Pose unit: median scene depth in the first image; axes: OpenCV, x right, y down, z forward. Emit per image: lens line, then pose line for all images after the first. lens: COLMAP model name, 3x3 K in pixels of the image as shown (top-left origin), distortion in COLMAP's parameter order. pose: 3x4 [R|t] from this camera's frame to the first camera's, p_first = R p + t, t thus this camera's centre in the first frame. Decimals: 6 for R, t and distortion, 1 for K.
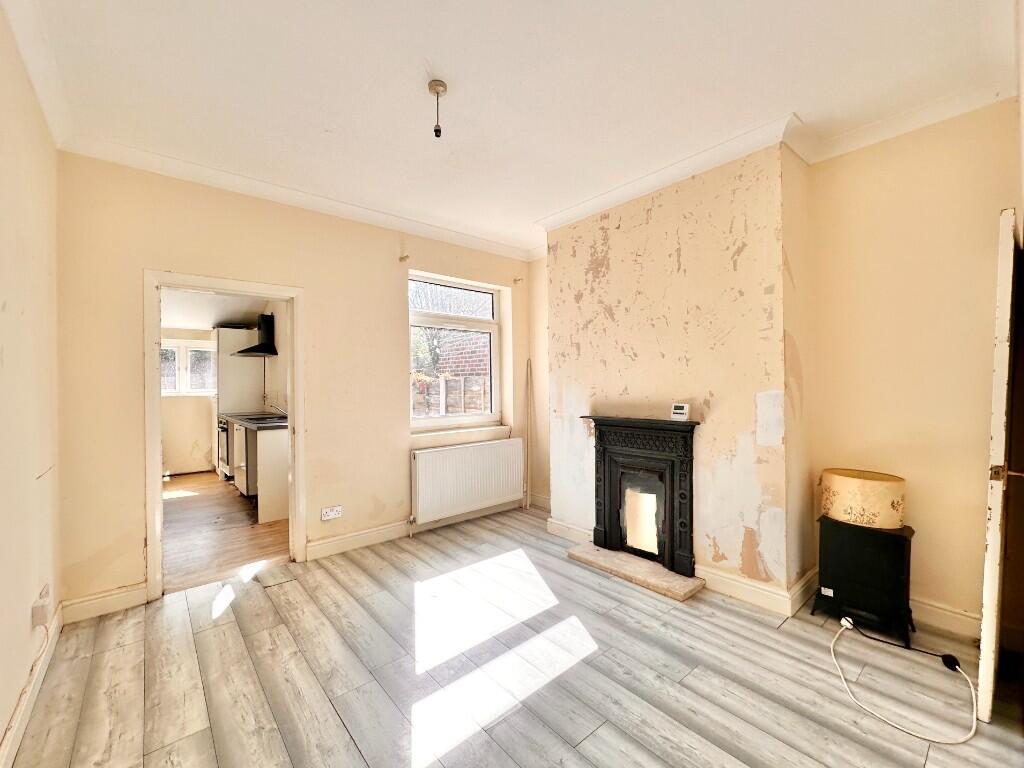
lens RADIAL K [[415.3, 0, 493.8], [0, 415.3, 384.7], [0, 0, 1]] dist [-0.000679, 0.000085]
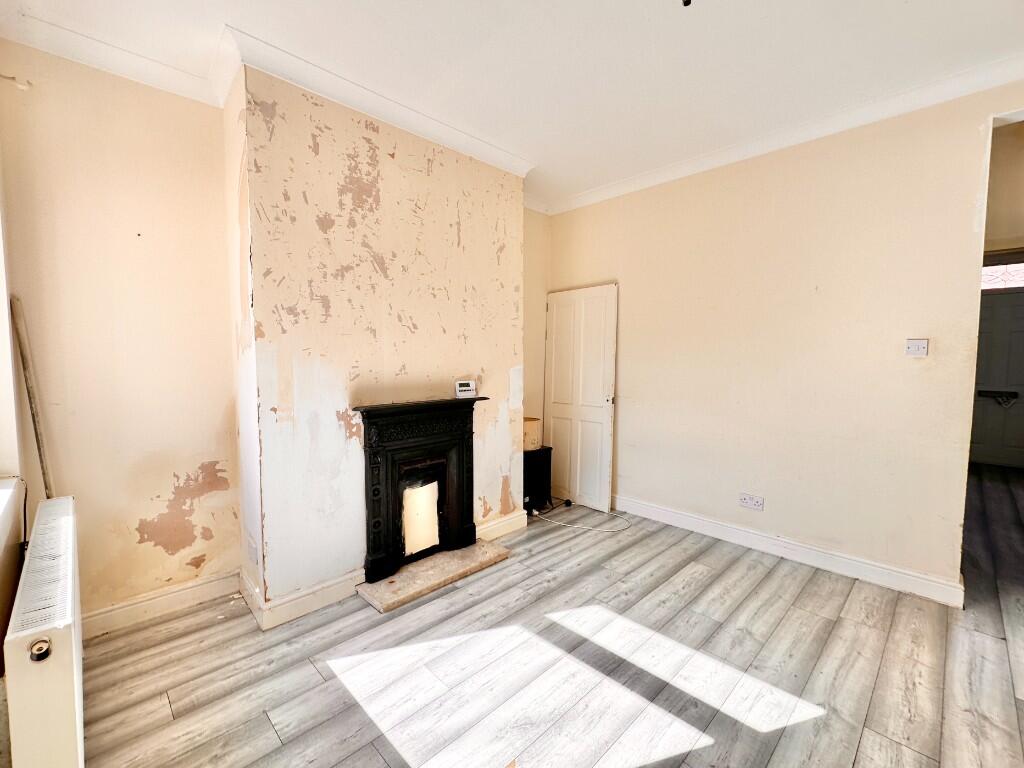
lens RADIAL K [[444.9, 0, 512.0], [0, 444.9, 384.0], [0, 0, 1]] dist [-0.001051, -0.000105]
pose [[-0.086418, -0.053652, 0.994813, -0.626819], [-0.000063, 0.998549, 0.053848, -0.004550], [-0.996259, 0.004591, -0.086296, 0.966056]]
